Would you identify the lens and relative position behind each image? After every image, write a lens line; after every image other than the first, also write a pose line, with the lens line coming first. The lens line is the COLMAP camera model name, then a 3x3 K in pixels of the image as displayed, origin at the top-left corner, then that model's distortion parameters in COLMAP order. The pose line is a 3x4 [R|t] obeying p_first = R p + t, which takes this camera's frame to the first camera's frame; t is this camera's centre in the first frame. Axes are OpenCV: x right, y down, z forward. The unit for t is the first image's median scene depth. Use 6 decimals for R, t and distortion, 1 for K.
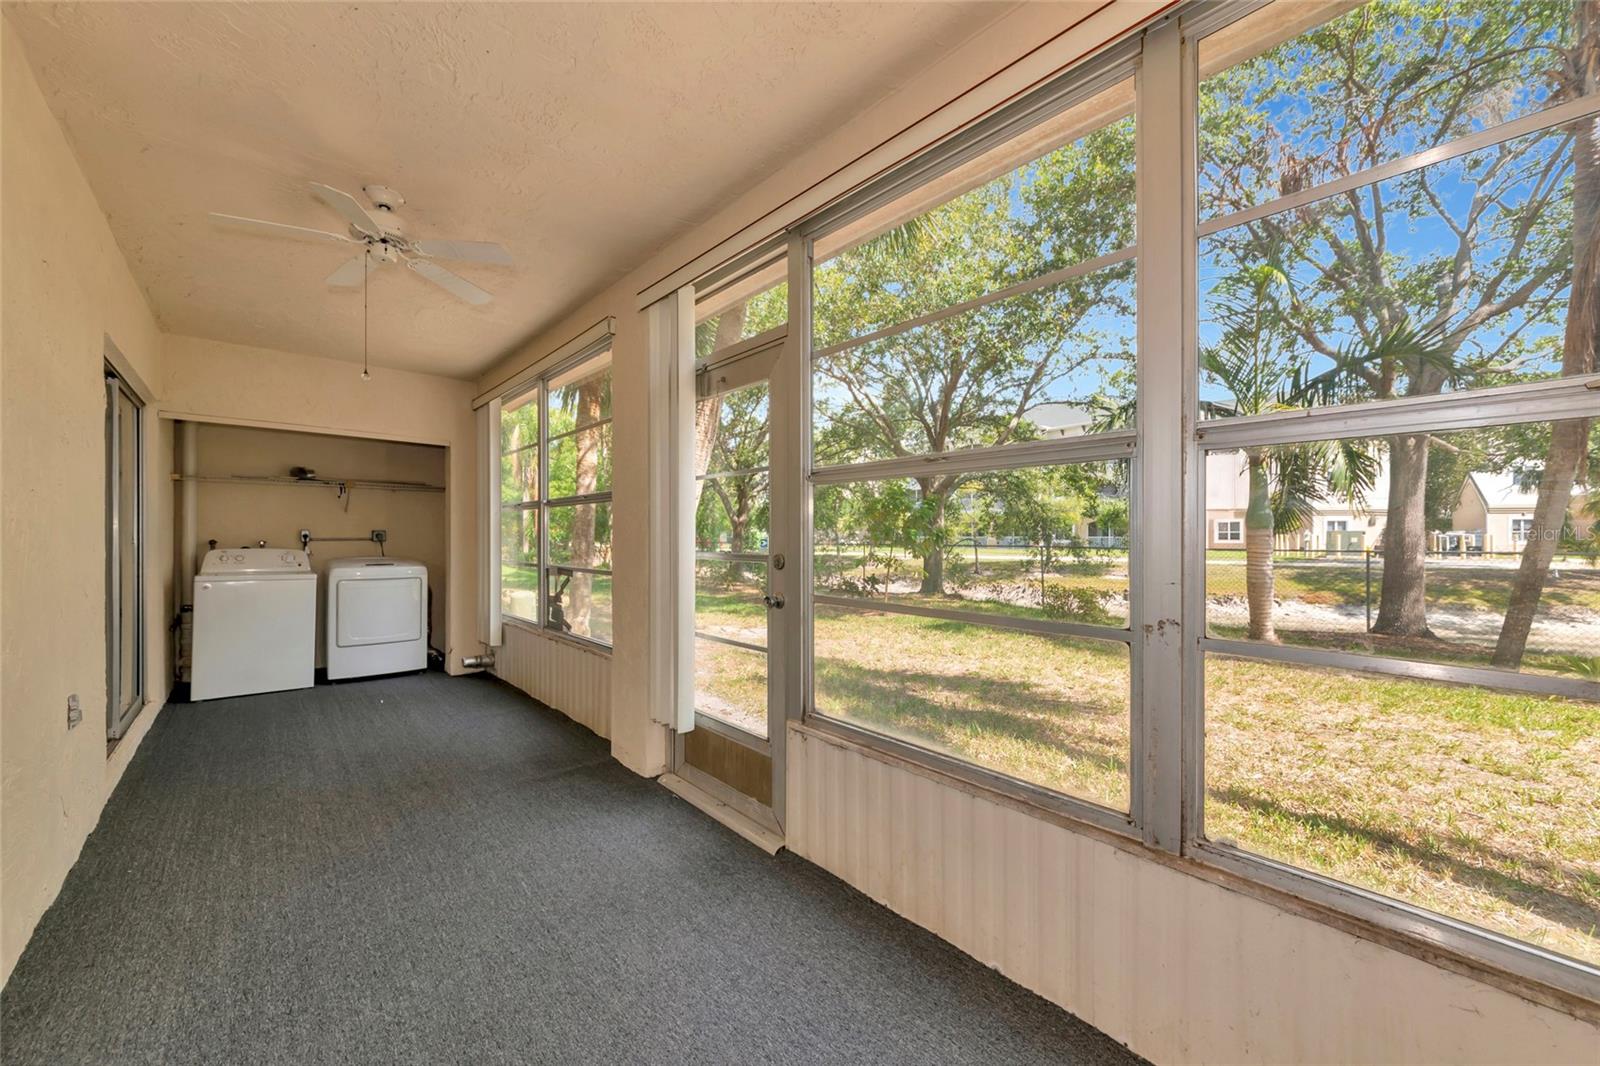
lens RADIAL K [[571.6, 0, 789.7], [0, 571.6, 532.3], [0, 0, 1]] dist [-0.000986, -0.000312]
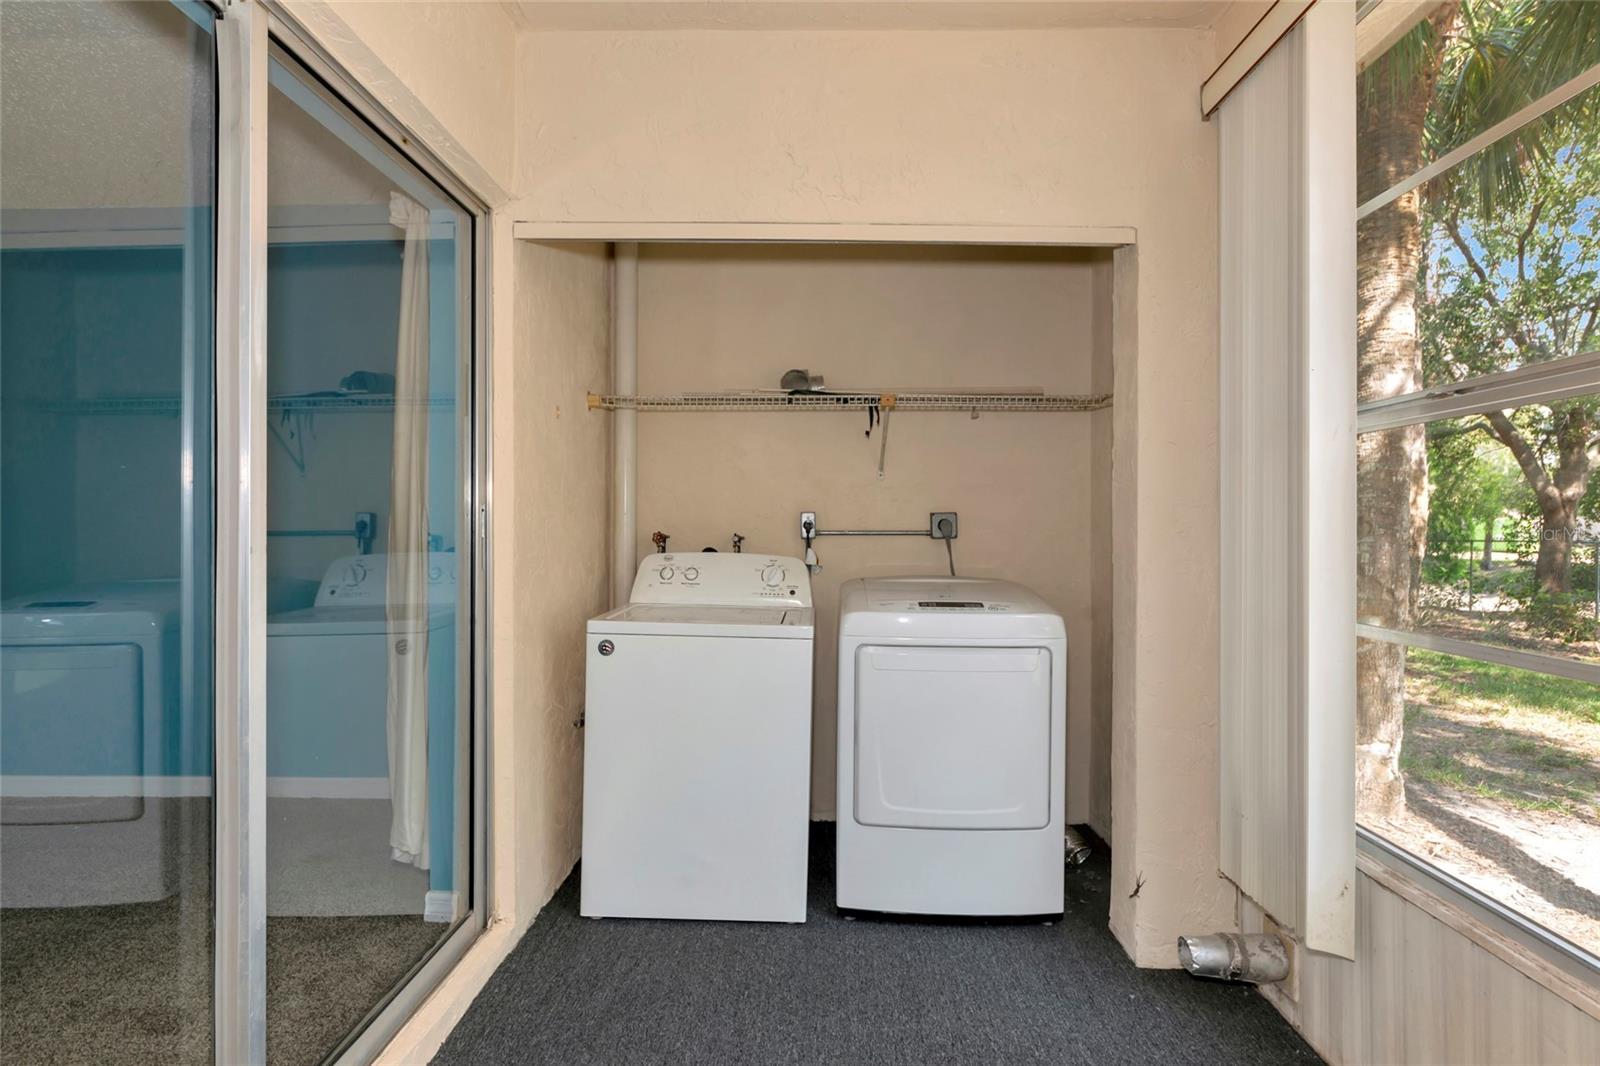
lens RADIAL K [[748.1, 0, 801.2], [0, 748.1, 526.3], [0, 0, 1]] dist [-0.000985, 0.001553]
pose [[0.705347, 0.005508, -0.708841, -0.431054], [-0.000227, 0.999972, 0.007545, 0.002838], [0.708862, -0.005161, 0.705328, 0.575571]]
